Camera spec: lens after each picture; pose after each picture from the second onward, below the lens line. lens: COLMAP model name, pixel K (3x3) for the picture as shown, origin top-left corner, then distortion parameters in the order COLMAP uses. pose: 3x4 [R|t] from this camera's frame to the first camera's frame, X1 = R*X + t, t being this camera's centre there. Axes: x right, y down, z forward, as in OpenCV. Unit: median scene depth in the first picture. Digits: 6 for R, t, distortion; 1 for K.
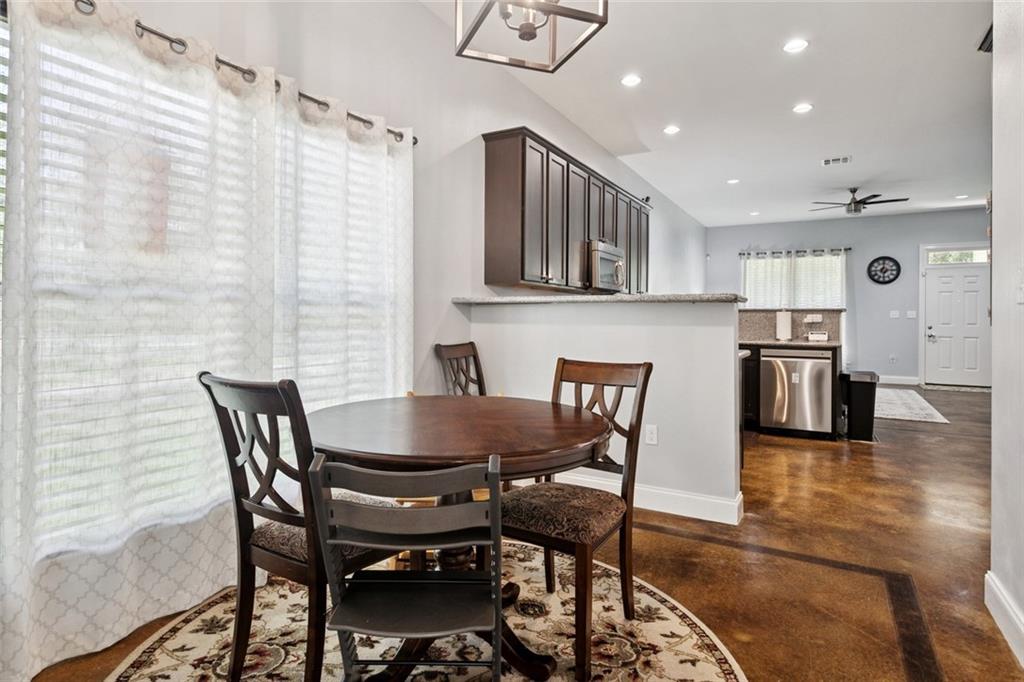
lens RADIAL K [[549.7, 0, 505.3], [0, 549.7, 319.1], [0, 0, 1]] dist [0.001069, 0.000607]
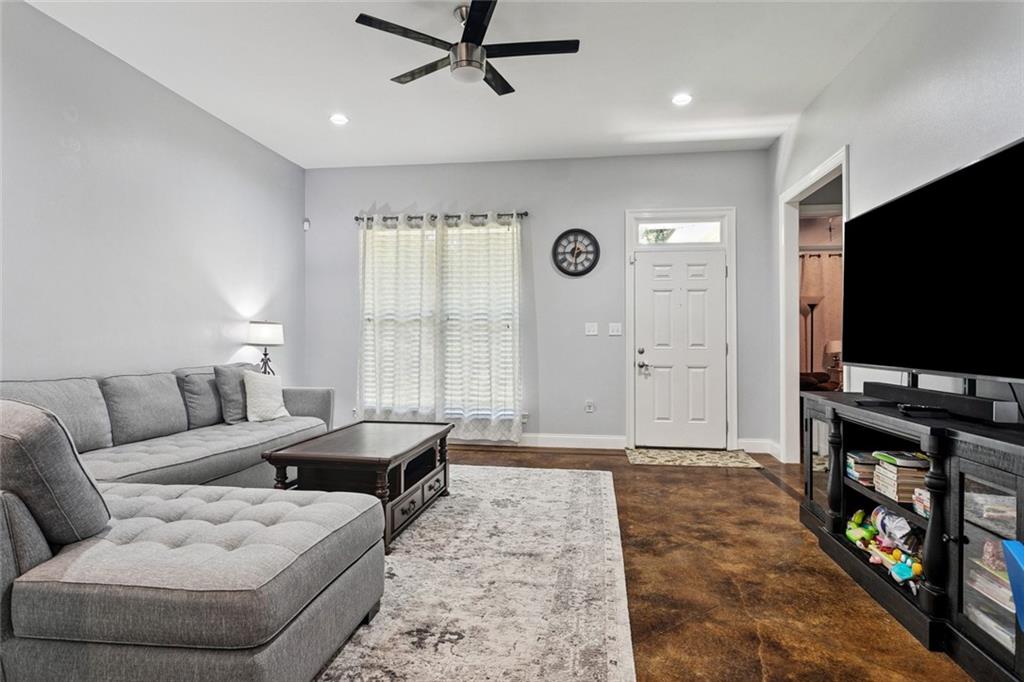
lens RADIAL K [[549.7, 0, 513.6], [0, 549.7, 341.3], [0, 0, 1]] dist [0.001069, 0.000607]
pose [[0.925939, -0.003478, 0.377657, 0.408282], [0.004812, 0.999985, -0.002588, 0.005610], [-0.377643, 0.004213, 0.925942, 0.489011]]
